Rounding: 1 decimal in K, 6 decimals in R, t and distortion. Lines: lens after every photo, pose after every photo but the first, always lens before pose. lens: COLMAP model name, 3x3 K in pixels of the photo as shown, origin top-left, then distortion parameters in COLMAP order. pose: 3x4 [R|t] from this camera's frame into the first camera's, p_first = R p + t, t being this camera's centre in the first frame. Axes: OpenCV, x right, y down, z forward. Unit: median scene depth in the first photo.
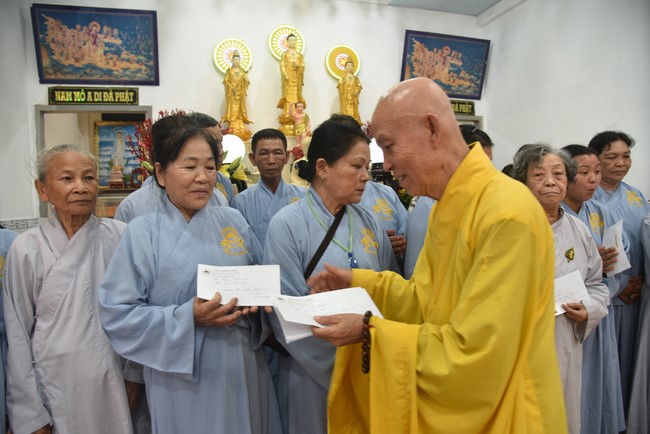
lens RADIAL K [[439.1, 0, 325.8], [0, 439.1, 225.4], [0, 0, 1]] dist [-0.118813, 0.059865]
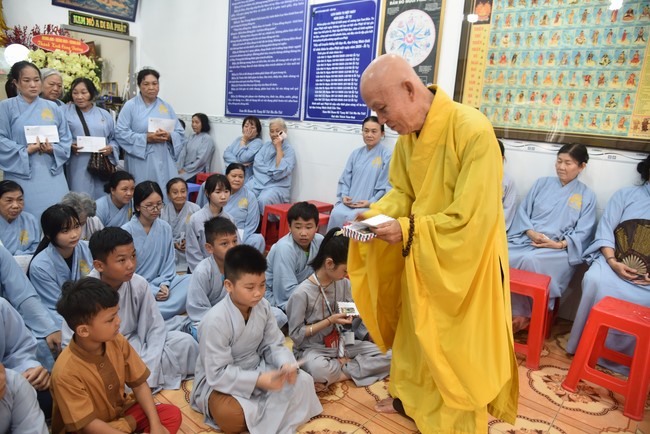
lens RADIAL K [[435.8, 0, 325.2], [0, 435.8, 223.5], [0, 0, 1]] dist [-0.123526, 0.057854]
pose [[0.828015, -0.047539, 0.558687, 0.160414], [-0.059303, 0.983386, 0.171568, 0.027043], [-0.557561, -0.175192, 0.811439, -0.386680]]
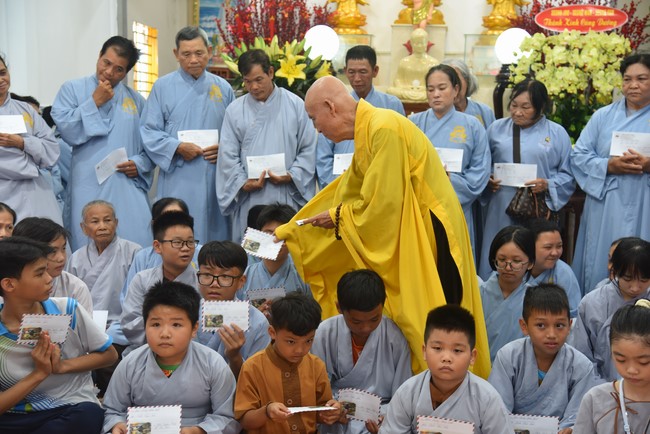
lens RADIAL K [[1019.3, 0, 336.3], [0, 1019.3, 216.2], [0, 0, 1]] dist [0.345686, 0.051260]
pose [[0.921872, 0.094643, -0.375758, 0.515350], [-0.076940, 0.995114, 0.061879, 0.030601], [0.379779, -0.028134, 0.924649, -0.746352]]
